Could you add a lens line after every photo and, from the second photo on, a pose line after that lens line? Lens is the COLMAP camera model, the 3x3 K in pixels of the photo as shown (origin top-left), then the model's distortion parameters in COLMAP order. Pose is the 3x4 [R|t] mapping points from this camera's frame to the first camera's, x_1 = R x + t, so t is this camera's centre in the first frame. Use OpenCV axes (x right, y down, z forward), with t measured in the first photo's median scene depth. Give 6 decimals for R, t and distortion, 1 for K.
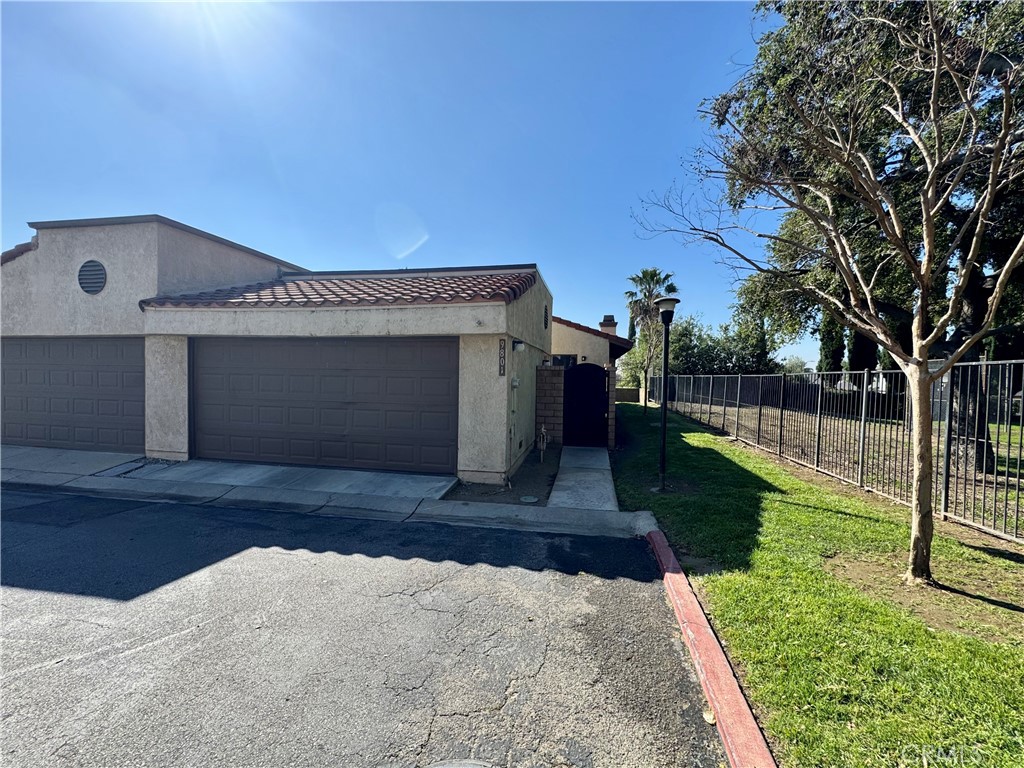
lens RADIAL K [[409.1, 0, 512.6], [0, 409.1, 380.8], [0, 0, 1]] dist [-0.002116, -0.000381]
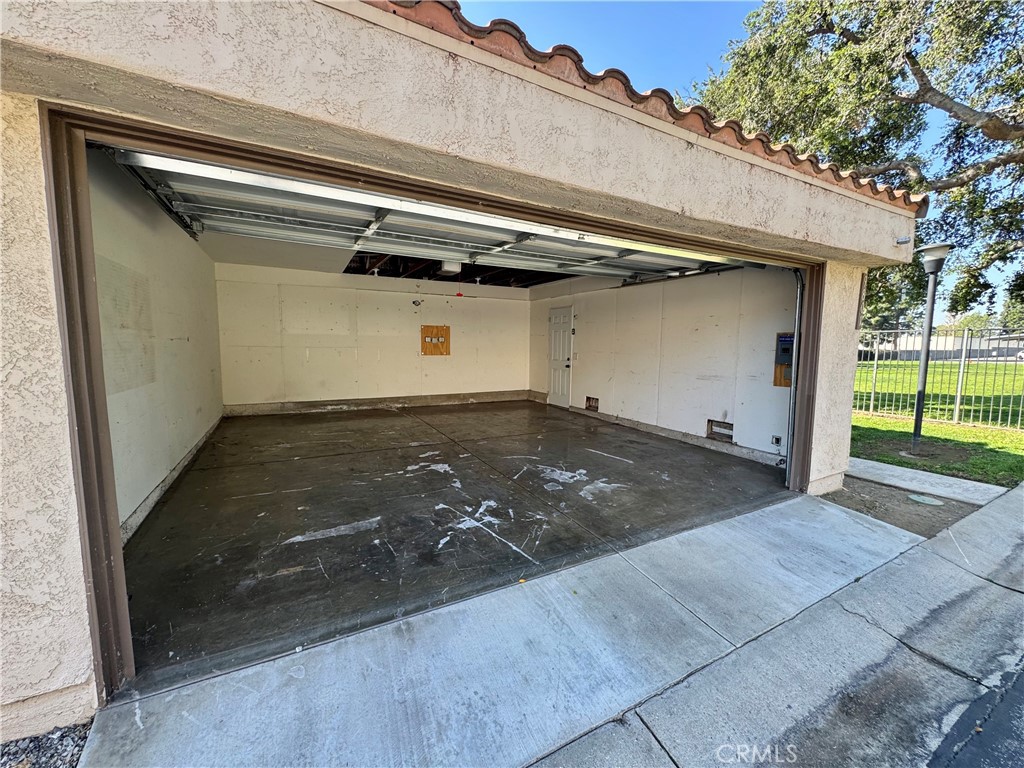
lens RADIAL K [[409.1, 0, 512.6], [0, 409.1, 380.8], [0, 0, 1]] dist [-0.002116, -0.000381]
pose [[0.776014, -0.065920, 0.627261, -0.742433], [0.010374, 0.995723, 0.091809, 0.003545], [-0.630630, -0.064738, 0.773379, 0.702310]]
